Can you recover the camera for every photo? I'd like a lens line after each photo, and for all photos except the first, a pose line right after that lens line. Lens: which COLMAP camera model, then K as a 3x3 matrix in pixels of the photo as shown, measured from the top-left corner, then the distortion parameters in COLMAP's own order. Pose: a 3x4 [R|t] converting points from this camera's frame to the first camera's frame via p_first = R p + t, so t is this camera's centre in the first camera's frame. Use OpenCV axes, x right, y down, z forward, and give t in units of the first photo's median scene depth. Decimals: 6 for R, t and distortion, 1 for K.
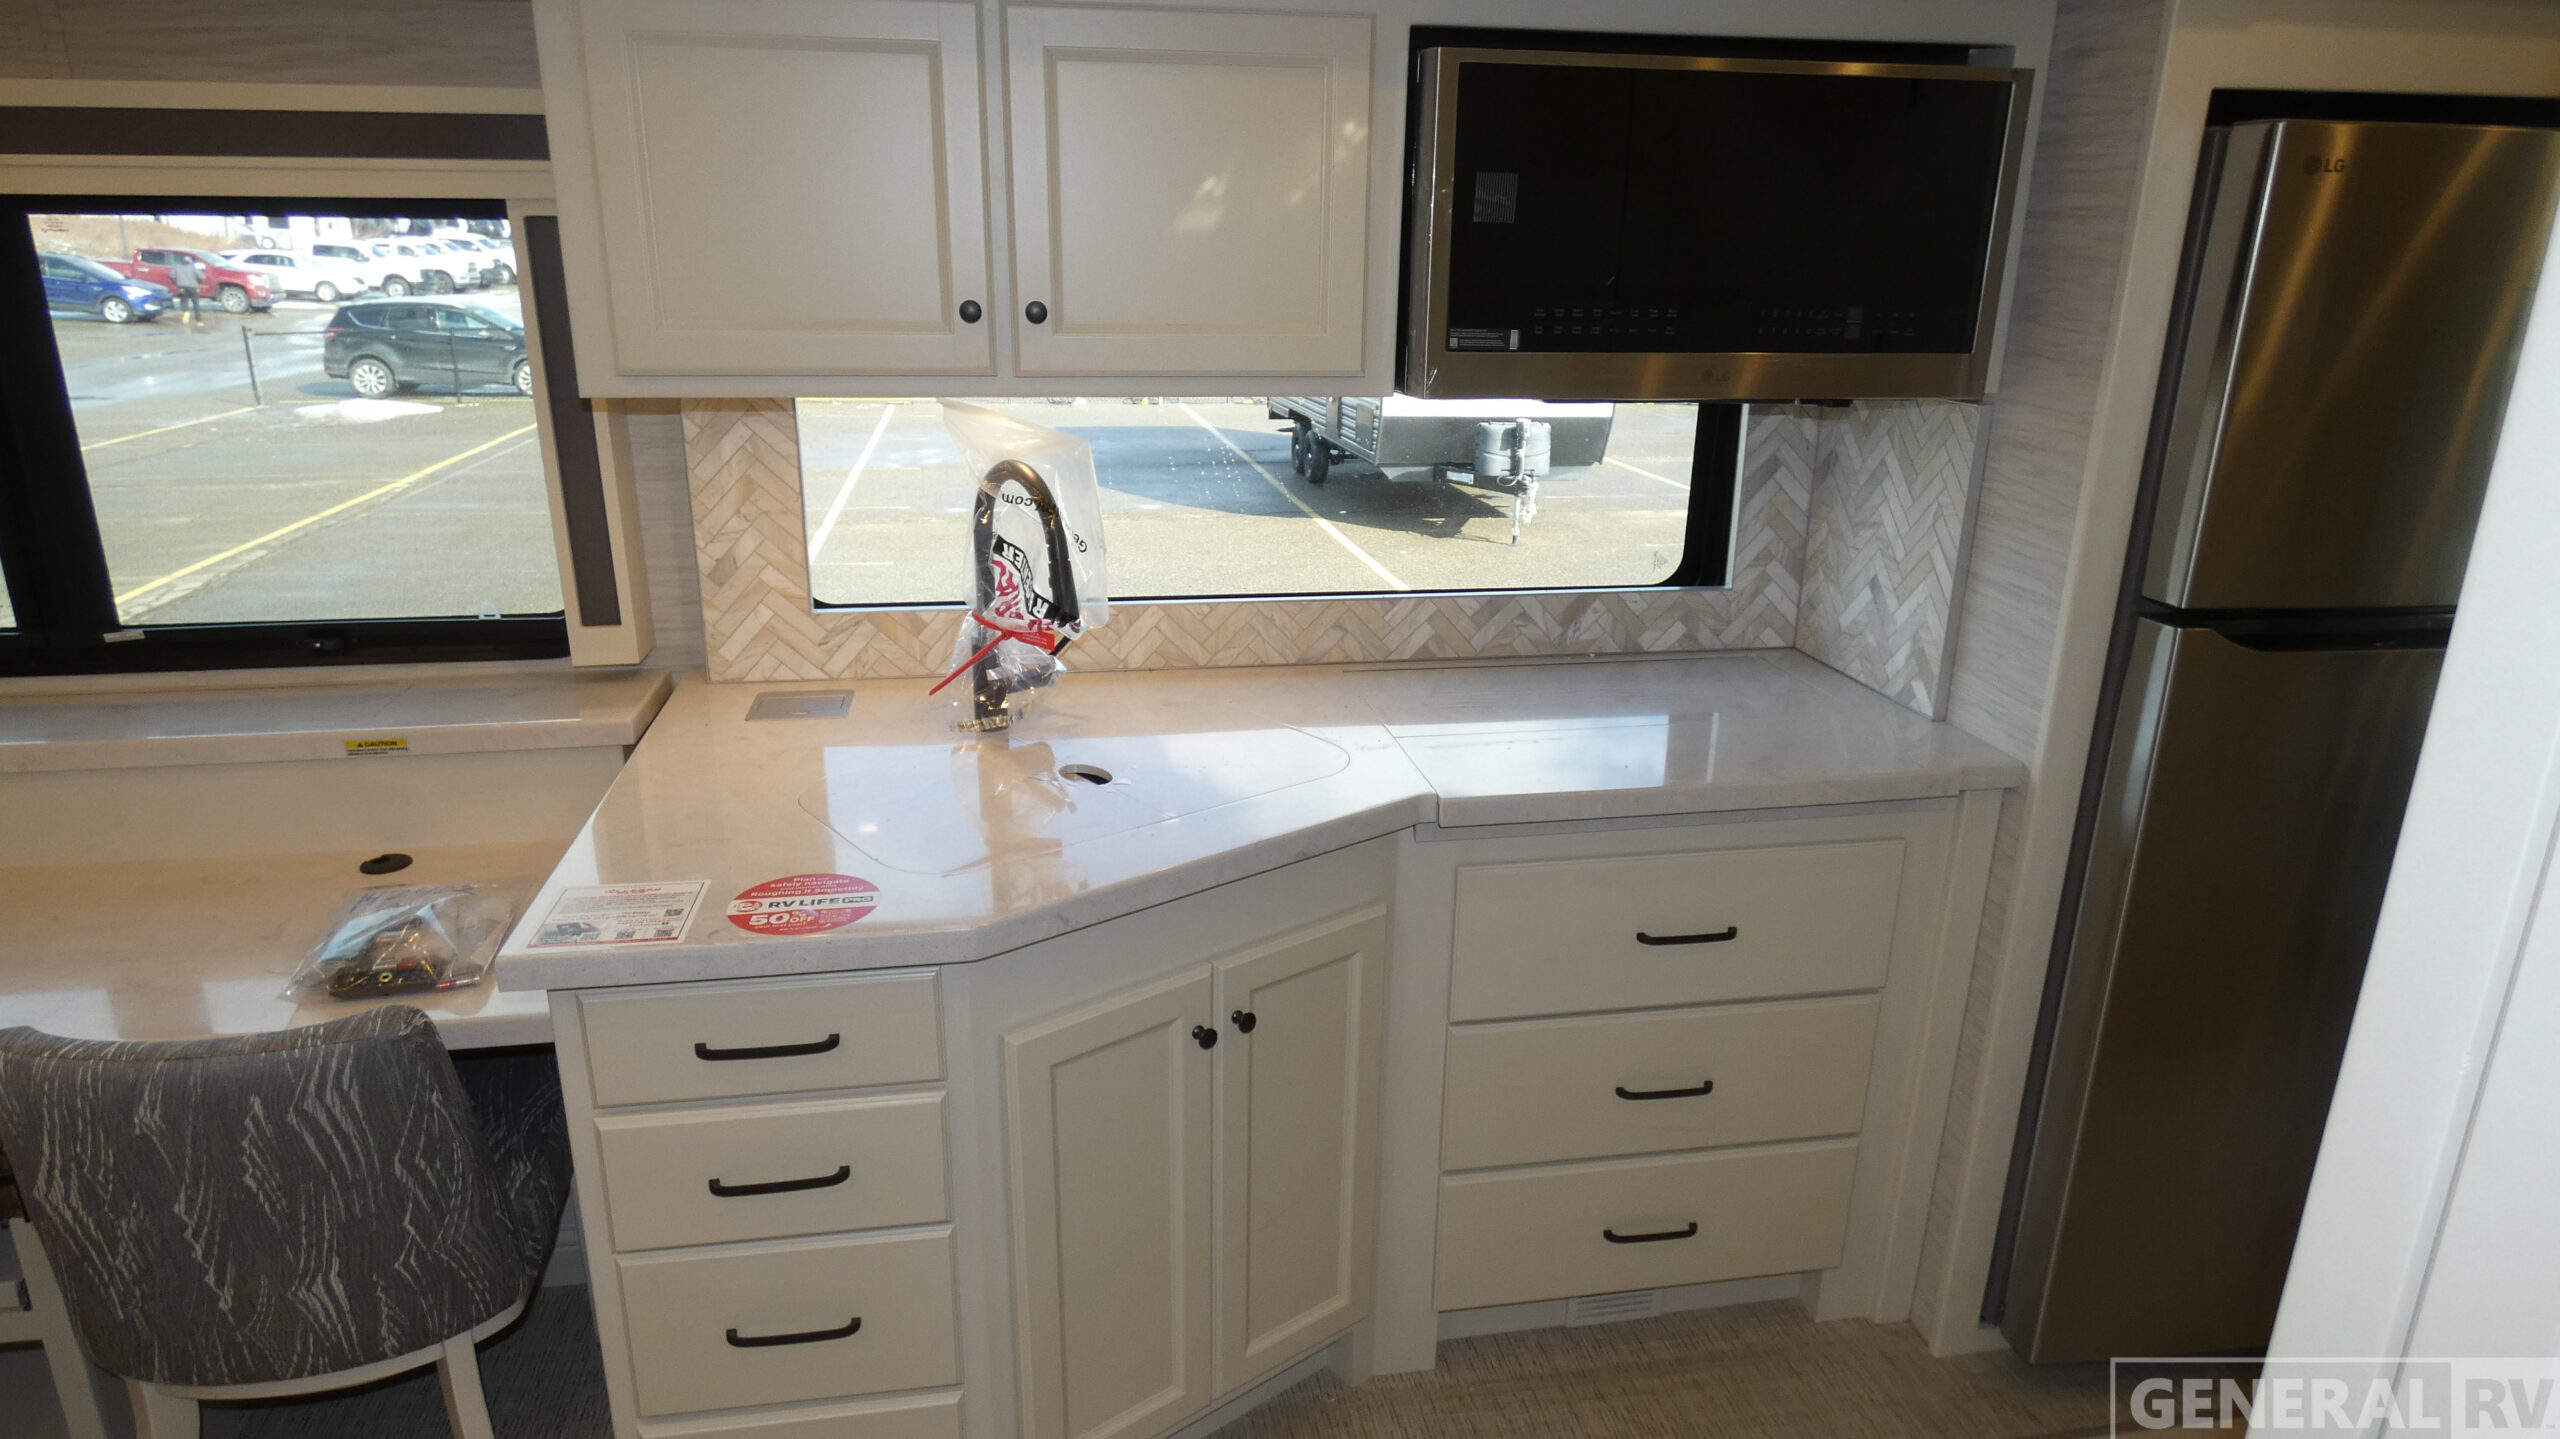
lens RADIAL K [[1531.8, 0, 1280.0], [0, 1531.8, 719.5], [0, 0, 1]] dist [-0.004511, -0.005470]
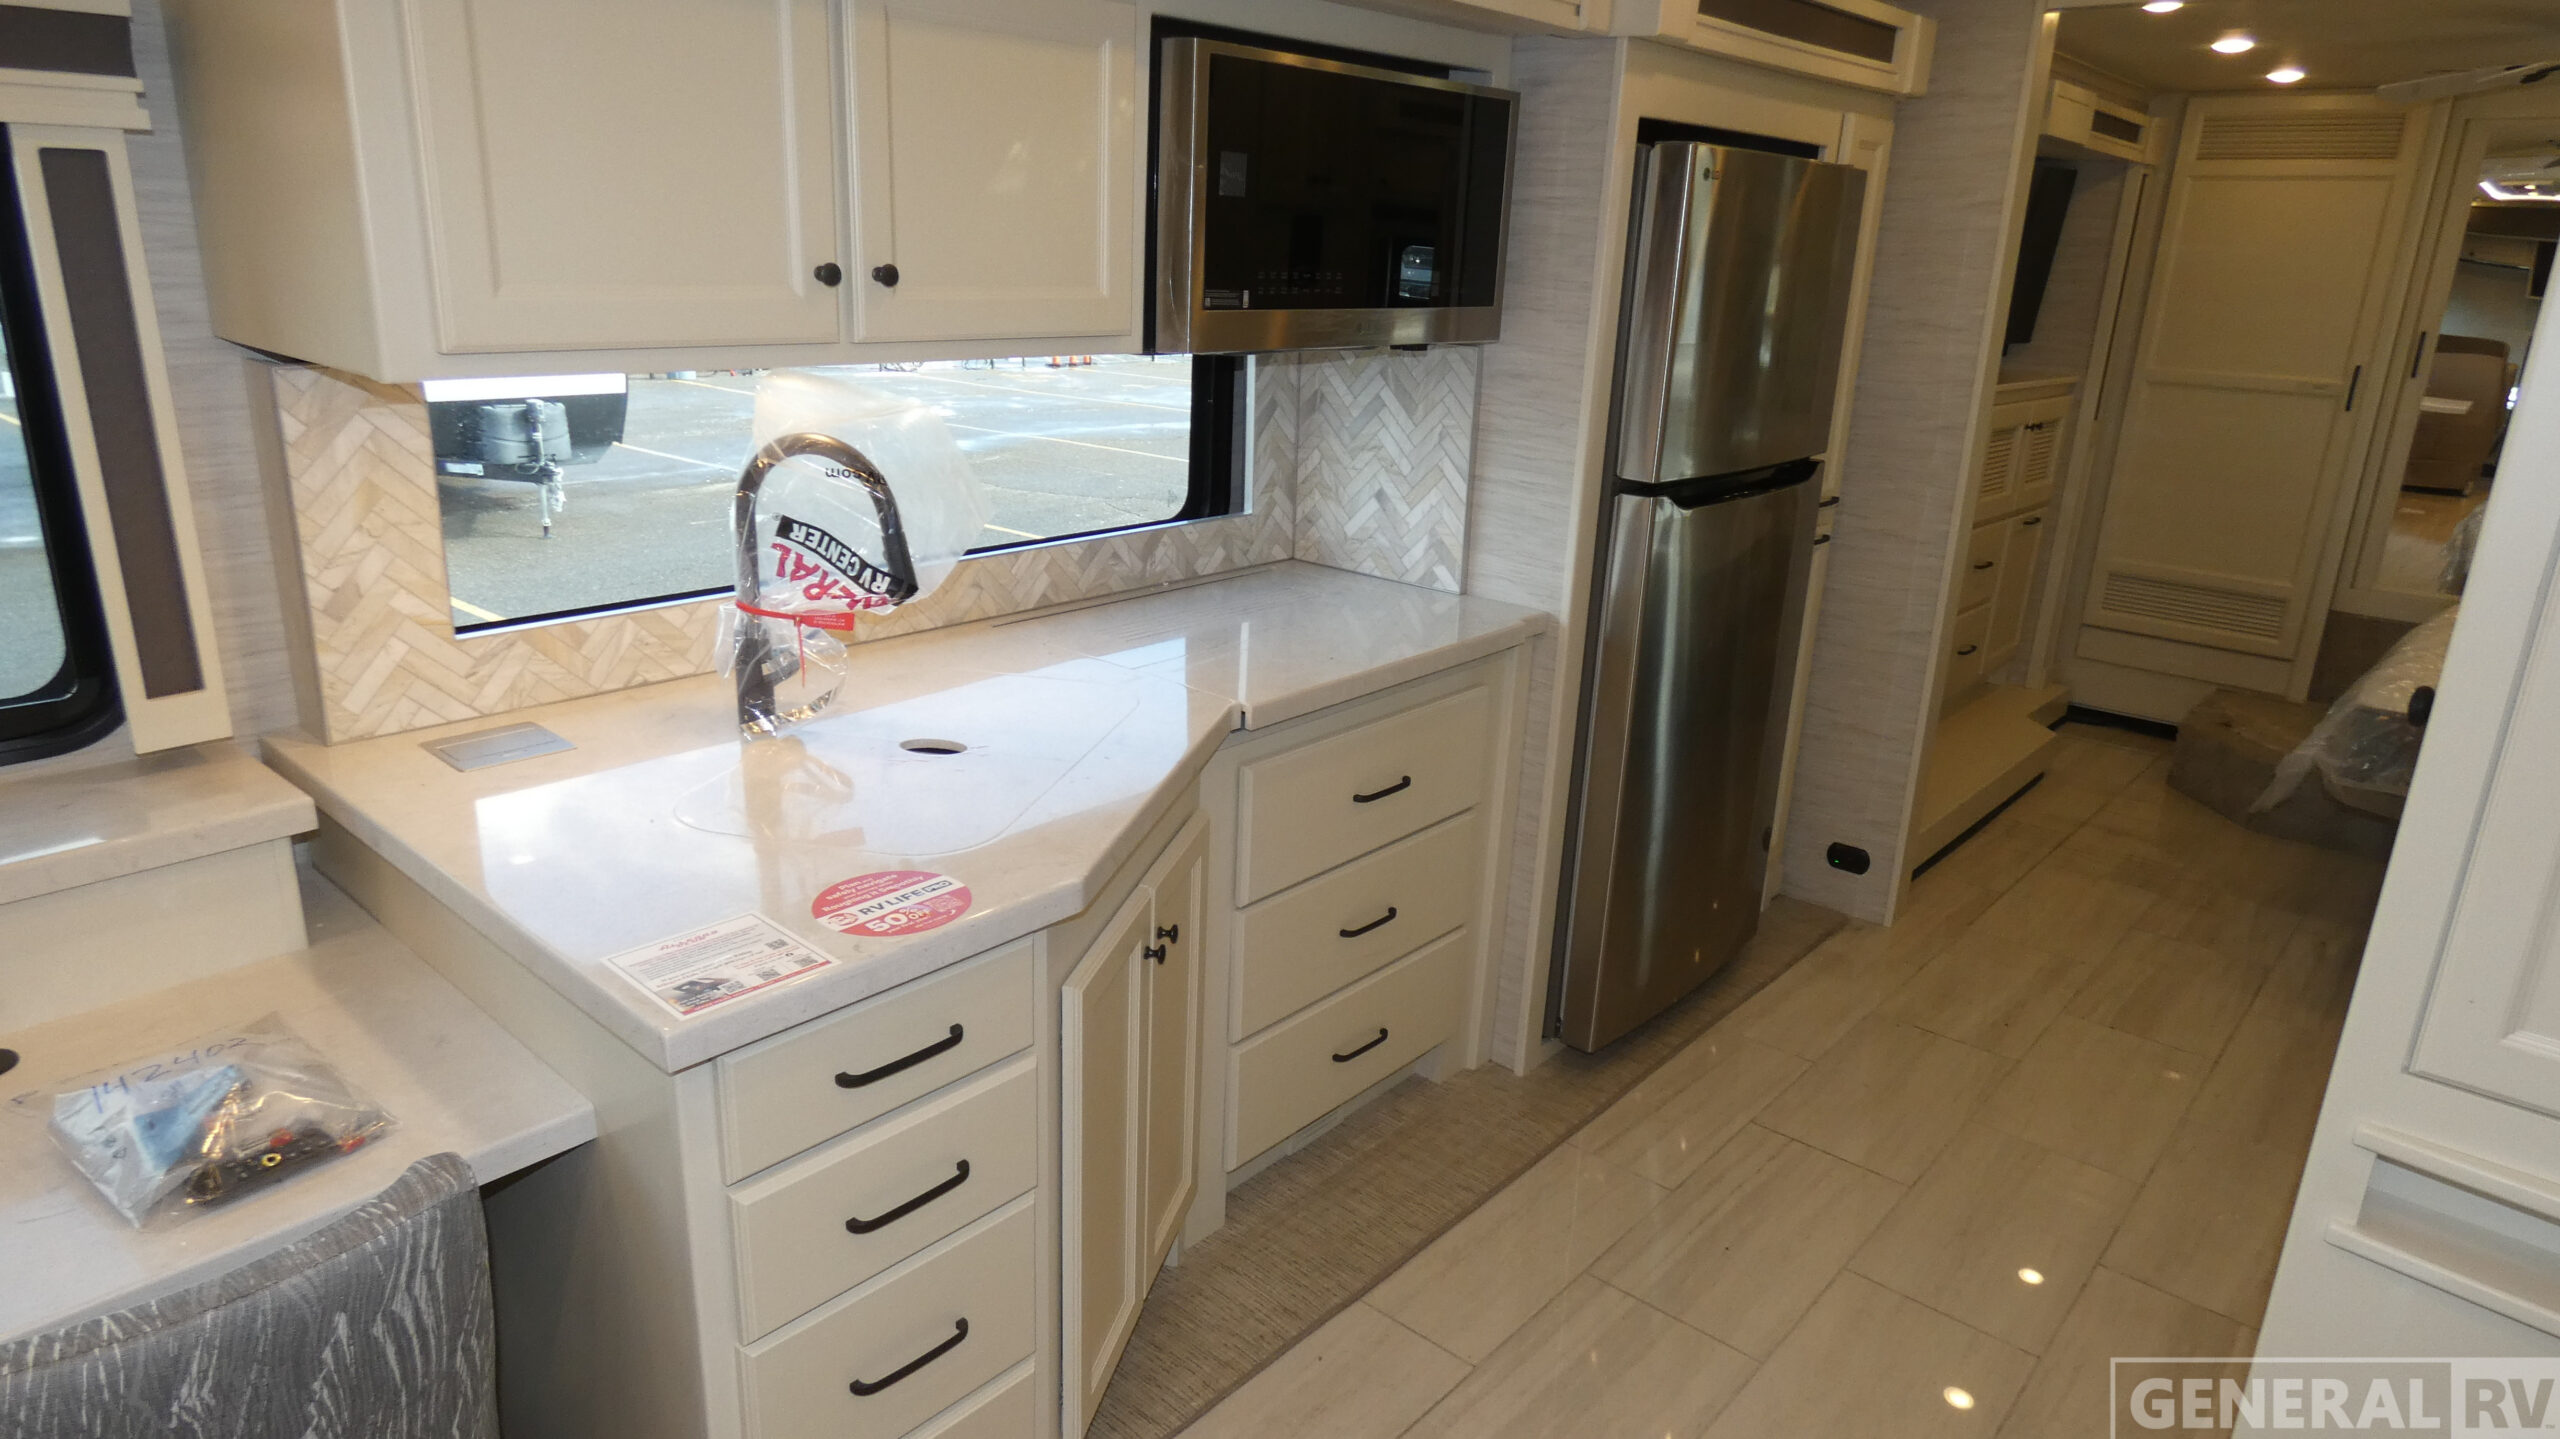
lens RADIAL K [[1531.8, 0, 1280.0], [0, 1531.8, 719.5], [0, 0, 1]] dist [-0.004511, -0.005470]
pose [[0.781773, -0.174706, 0.598589, -0.464542], [0.163381, 0.983802, 0.073755, -0.015218], [-0.601779, 0.040139, 0.797653, 0.066661]]
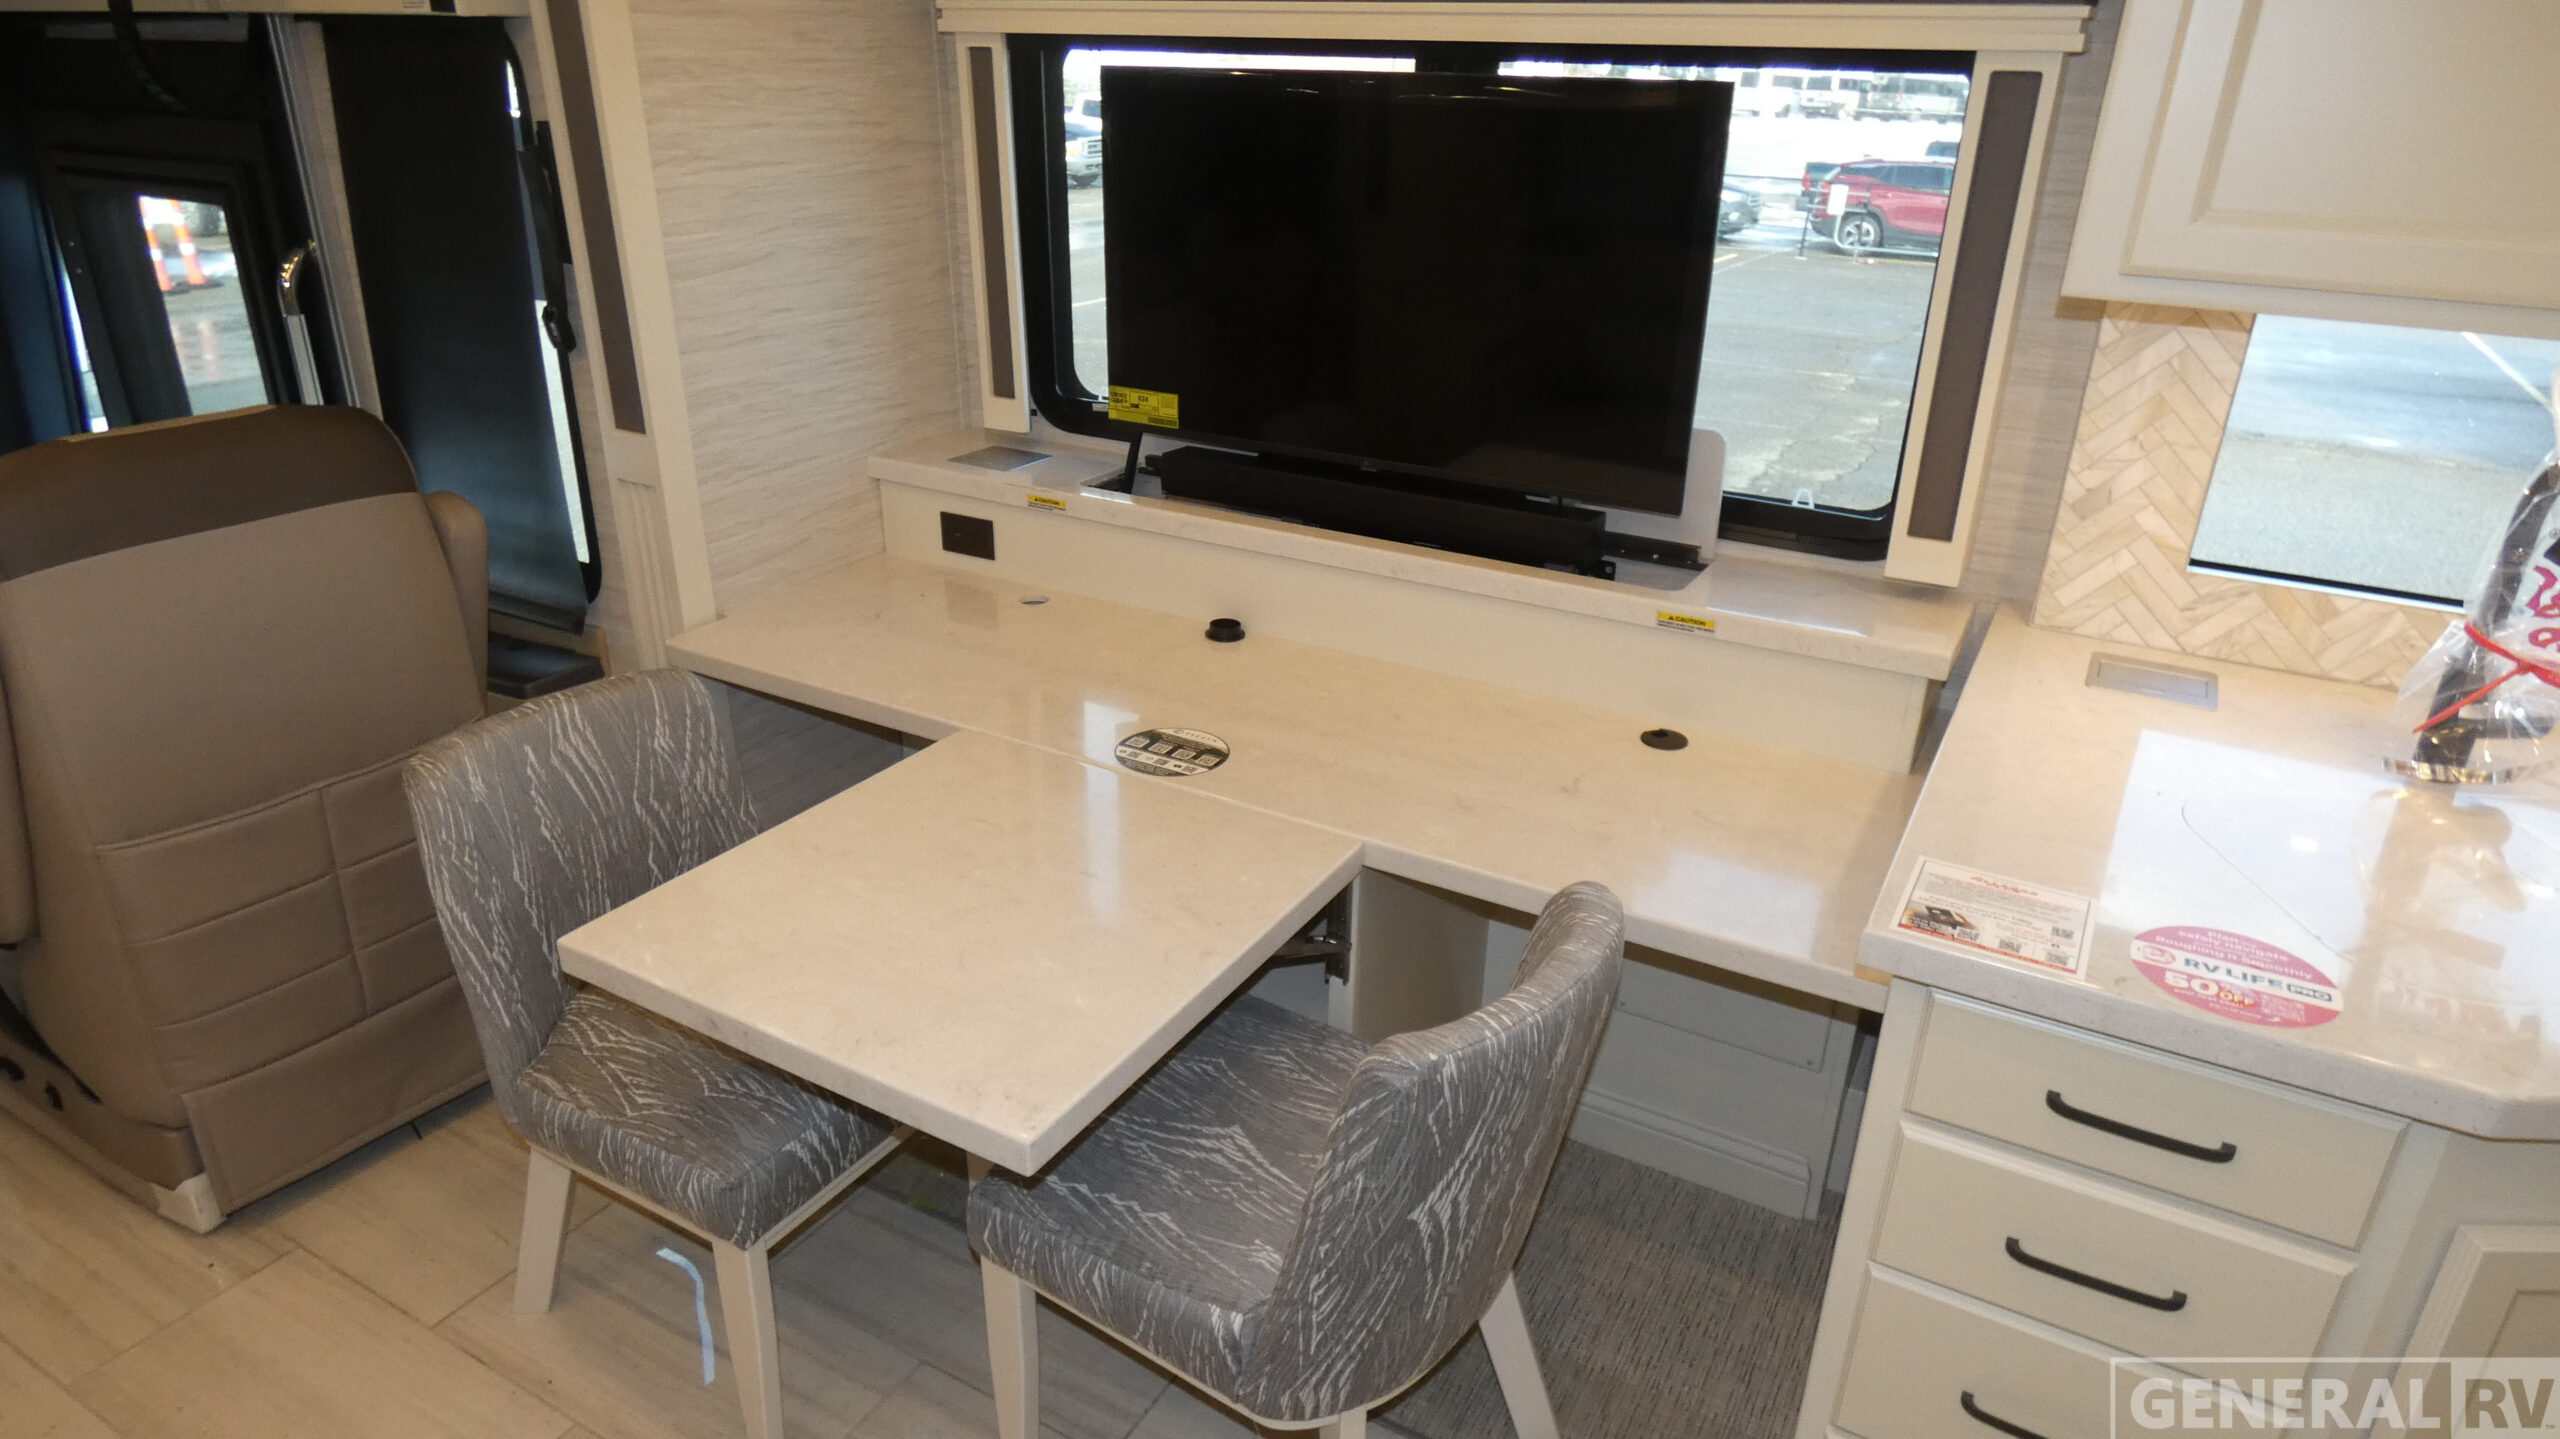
lens RADIAL K [[1527.8, 0, 1283.2], [0, 1527.8, 715.0], [0, 0, 1]] dist [0.000500, -0.002292]
pose [[0.771029, 0.257885, -0.582245, -0.183118], [-0.207475, 0.966172, 0.153187, -0.019782], [0.602053, 0.002690, 0.798451, 0.050570]]
